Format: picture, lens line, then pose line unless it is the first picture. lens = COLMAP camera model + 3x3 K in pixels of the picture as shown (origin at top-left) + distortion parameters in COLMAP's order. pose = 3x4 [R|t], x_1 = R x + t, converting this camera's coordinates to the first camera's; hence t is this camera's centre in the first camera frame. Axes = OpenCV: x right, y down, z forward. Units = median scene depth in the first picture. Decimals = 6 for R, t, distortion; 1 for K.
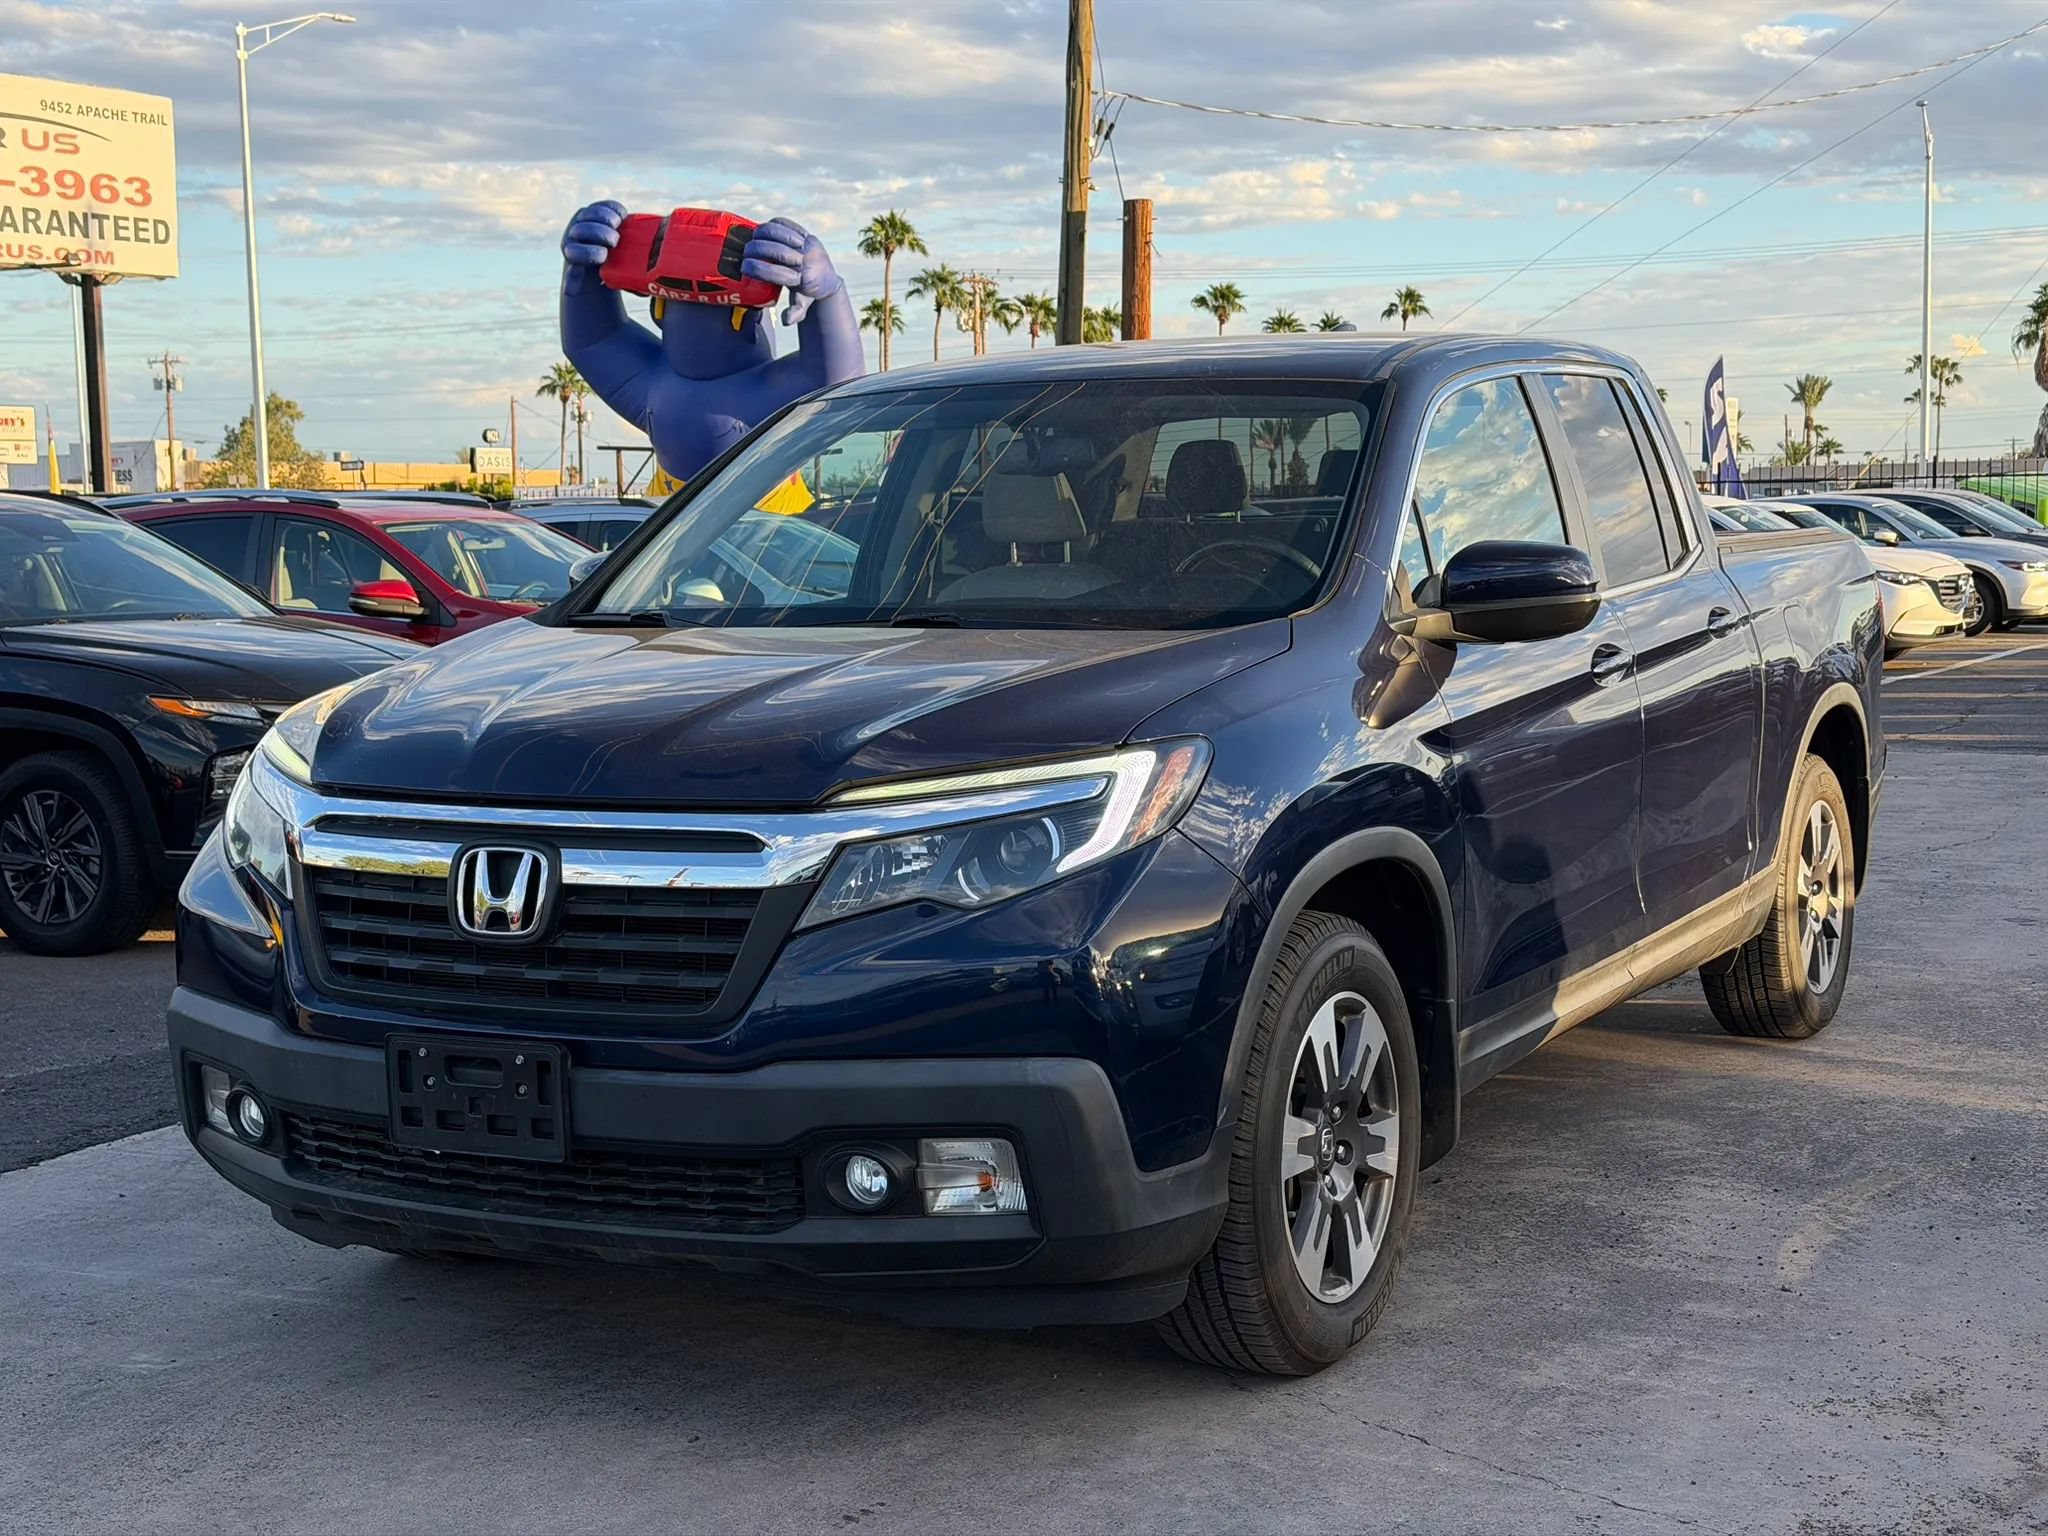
lens RADIAL K [[2851.3, 0, 1025.4], [0, 2851.3, 773.4], [0, 0, 1]] dist [0.207165, -0.462505]
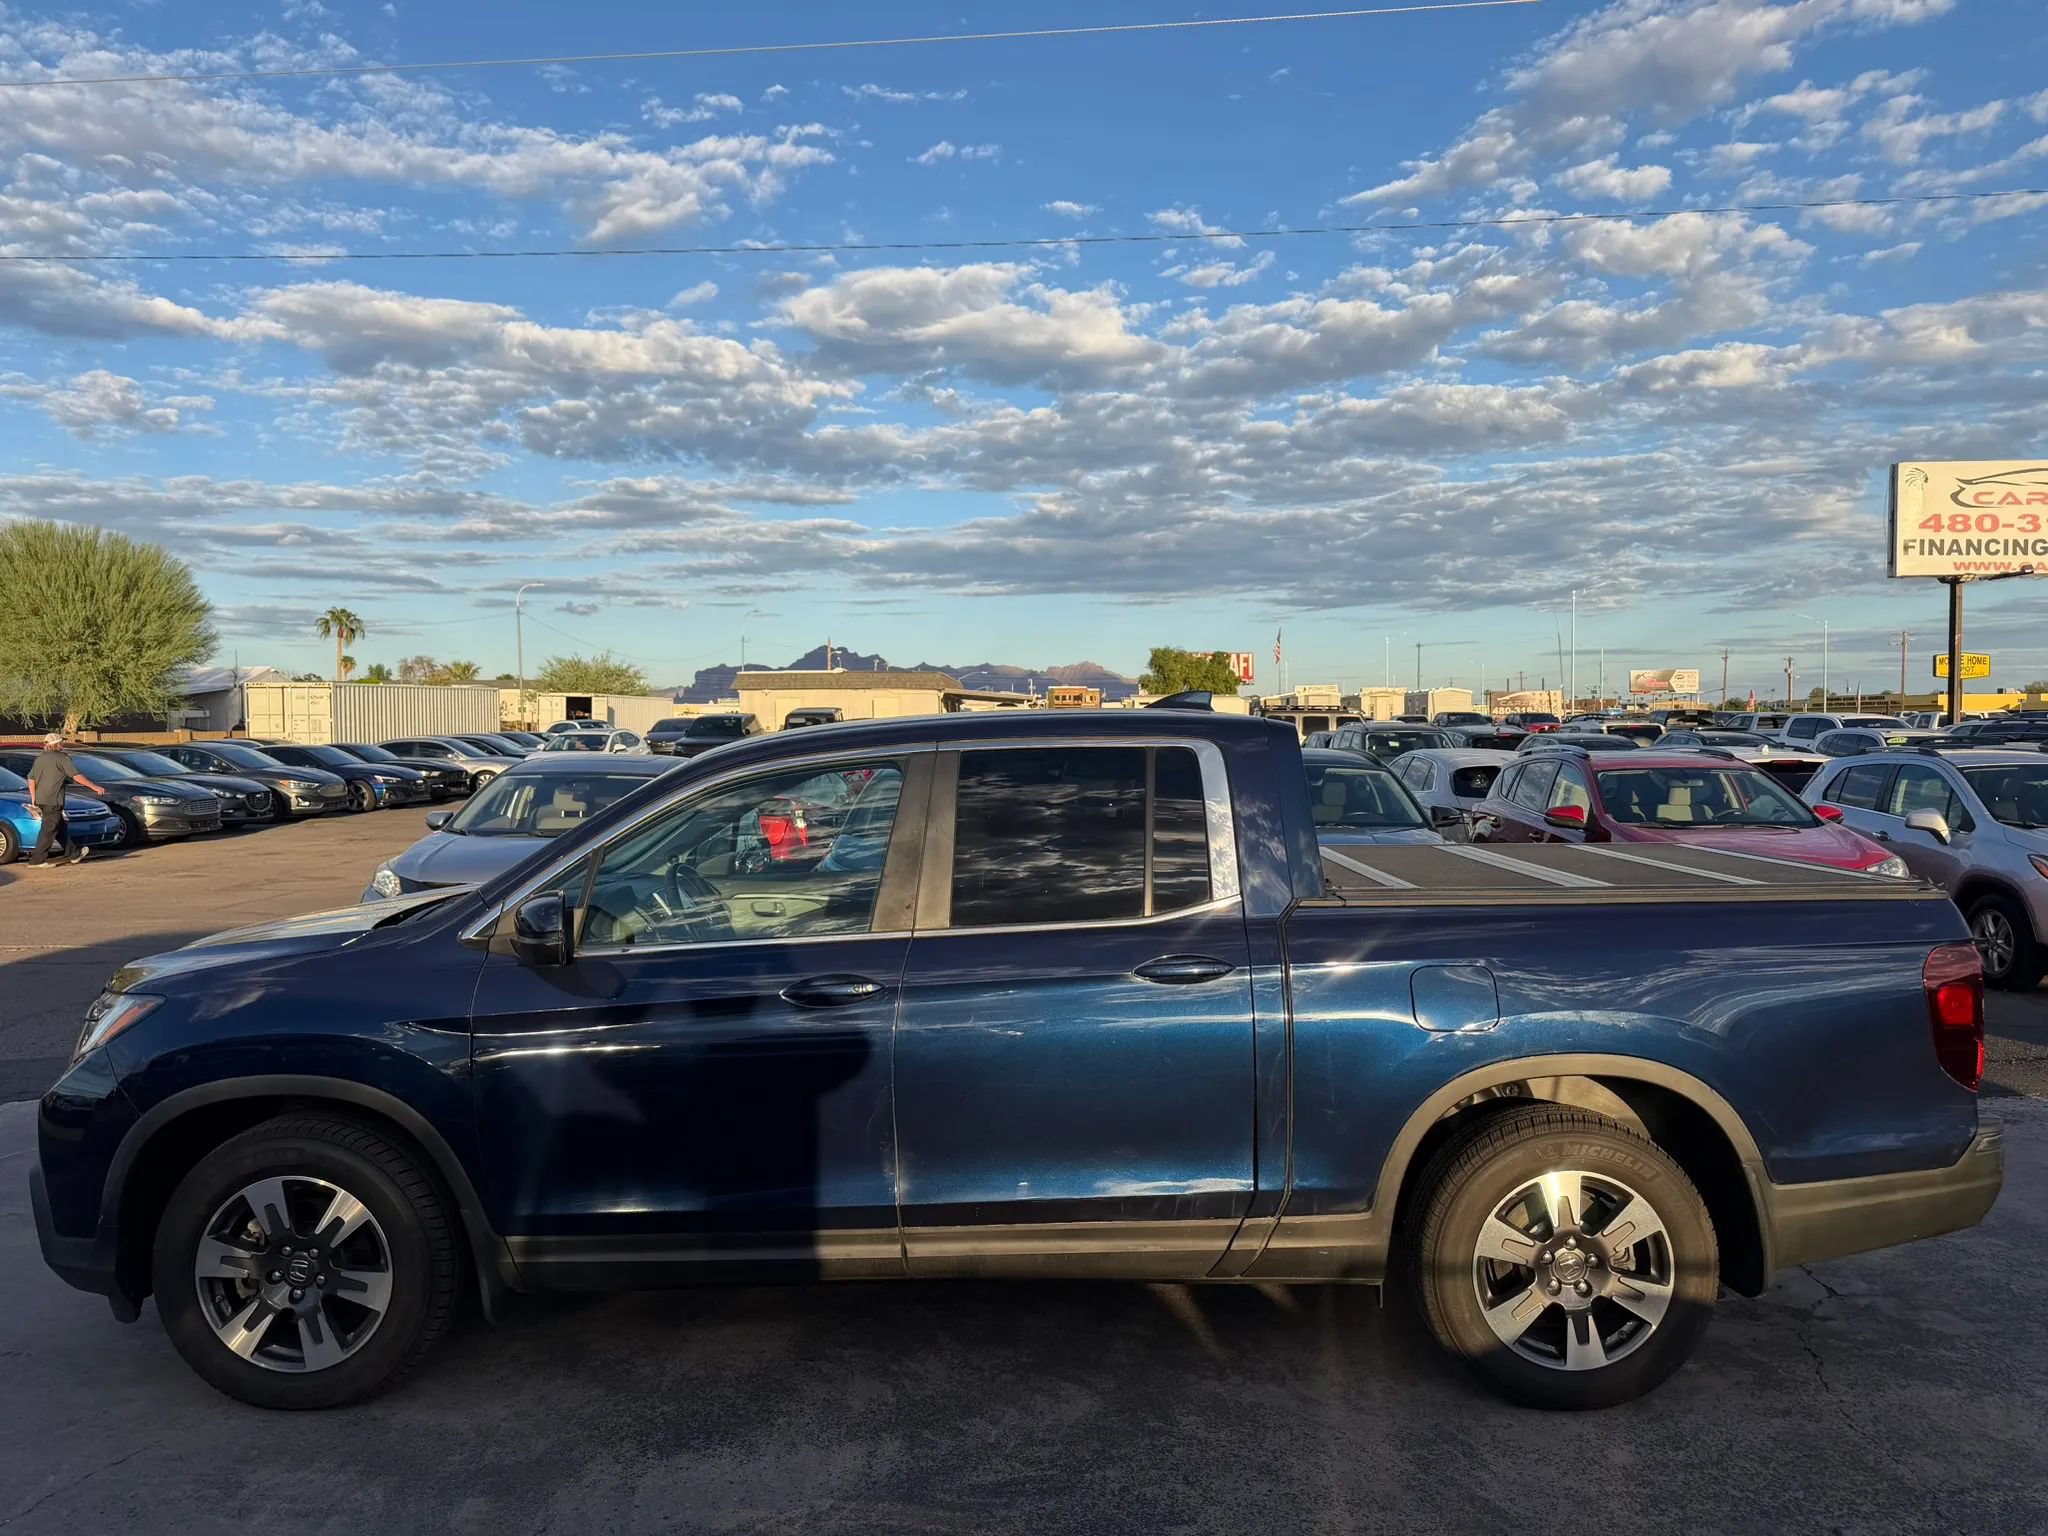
lens RADIAL K [[1455.5, 0, 1045.1], [0, 1455.5, 774.7], [0, 0, 1]] dist [0.001915, -0.000493]
pose [[0.468815, 0.046275, -0.882084, 0.855345], [-0.084924, 0.996362, 0.007134, -0.154311], [0.879205, 0.071566, 0.471039, 0.846998]]
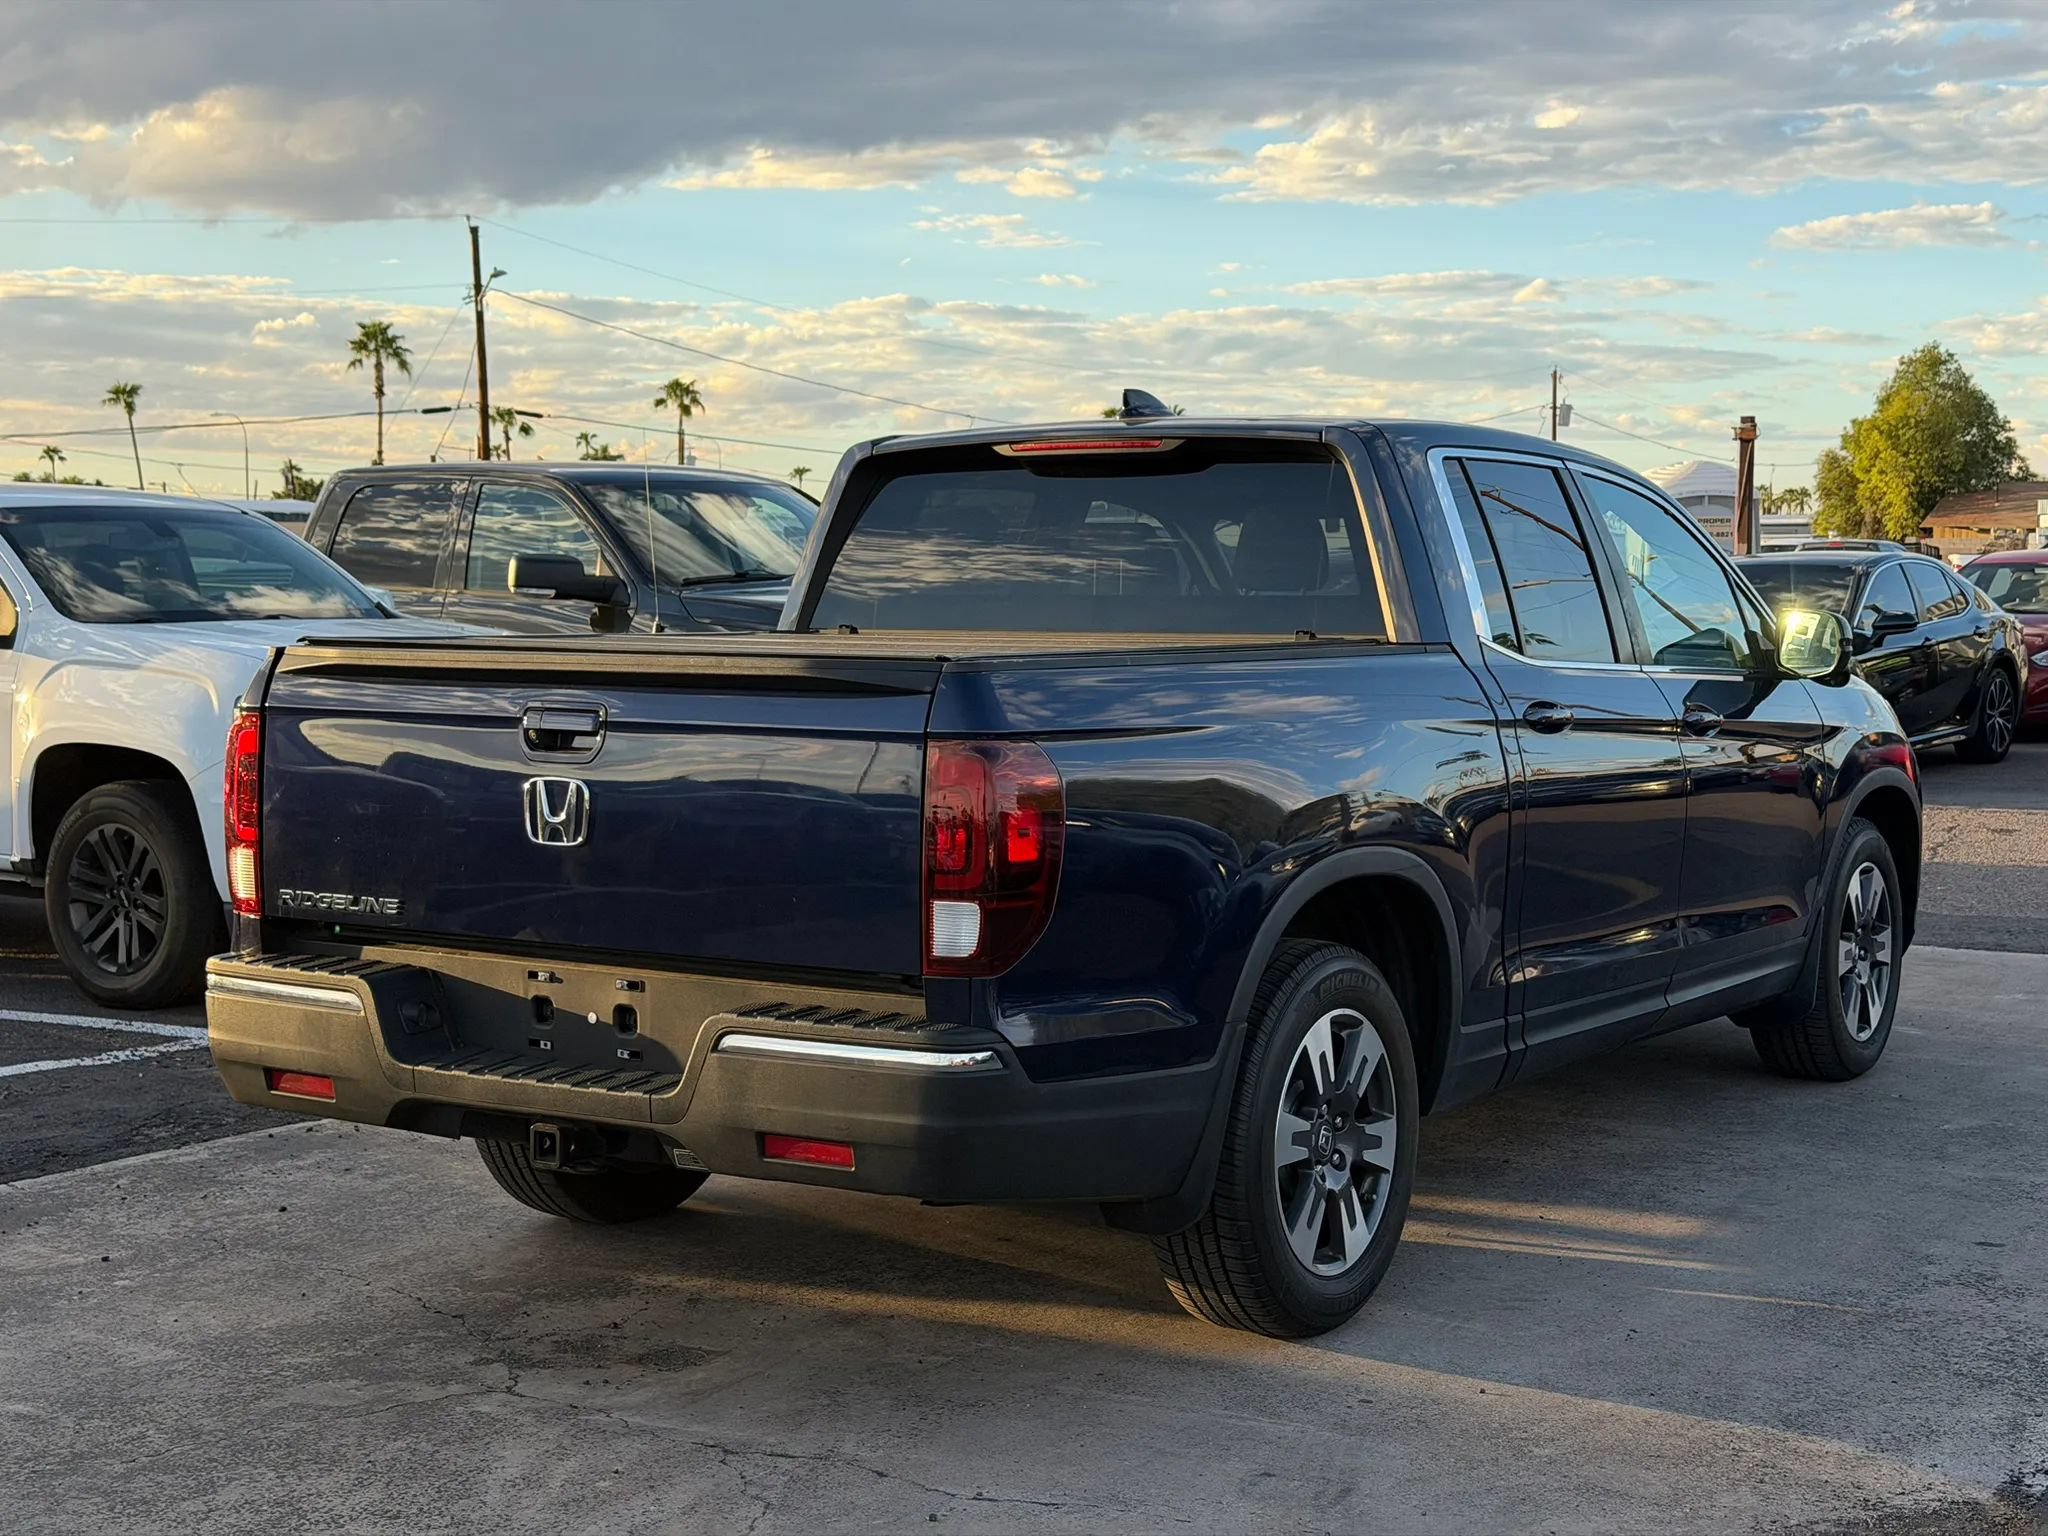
lens RADIAL K [[2851.3, 0, 1025.4], [0, 2851.3, 773.4], [0, 0, 1]] dist [0.207165, -0.462505]
pose [[-0.996087, 0.017445, 0.086644, 0.093281], [0.031203, 0.986612, 0.160073, -0.239625], [-0.082691, 0.162151, -0.983295, 2.541116]]
